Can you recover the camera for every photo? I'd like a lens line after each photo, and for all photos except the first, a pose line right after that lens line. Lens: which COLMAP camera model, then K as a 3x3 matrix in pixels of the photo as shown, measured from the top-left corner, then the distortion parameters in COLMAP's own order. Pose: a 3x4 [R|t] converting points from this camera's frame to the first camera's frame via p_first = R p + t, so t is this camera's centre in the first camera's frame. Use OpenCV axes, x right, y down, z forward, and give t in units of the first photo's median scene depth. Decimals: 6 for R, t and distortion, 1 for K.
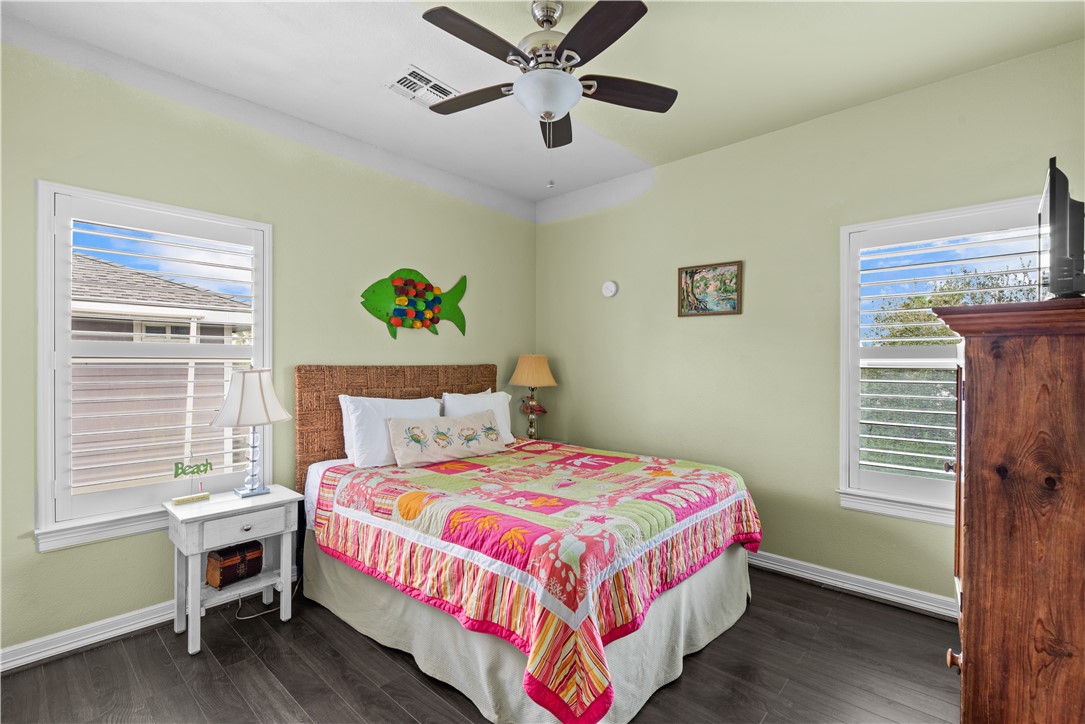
lens RADIAL K [[504.4, 0, 542.5], [0, 504.4, 362.0], [0, 0, 1]] dist [0.002977, 0.000267]
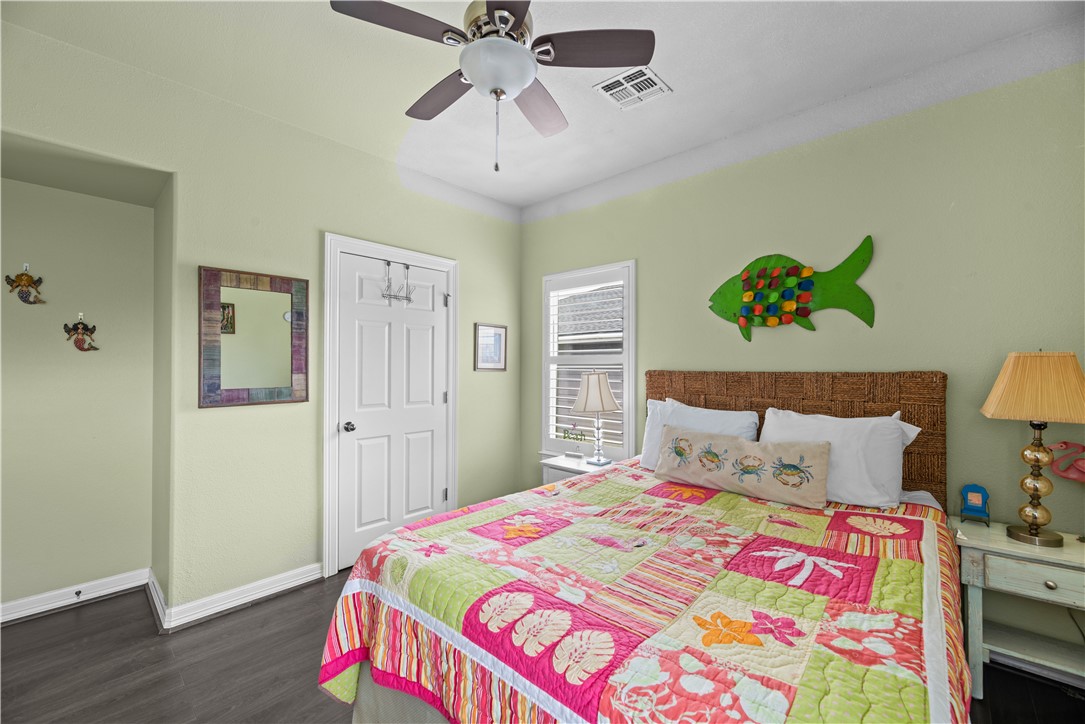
lens RADIAL K [[437.1, 0, 543.1], [0, 437.1, 366.3], [0, 0, 1]] dist [-0.001286, 0.000028]
pose [[-0.014367, -0.004979, -0.999884, 0.473885], [-0.001183, 0.999987, -0.004962, 0.001818], [0.999896, 0.001111, -0.014373, 0.665789]]
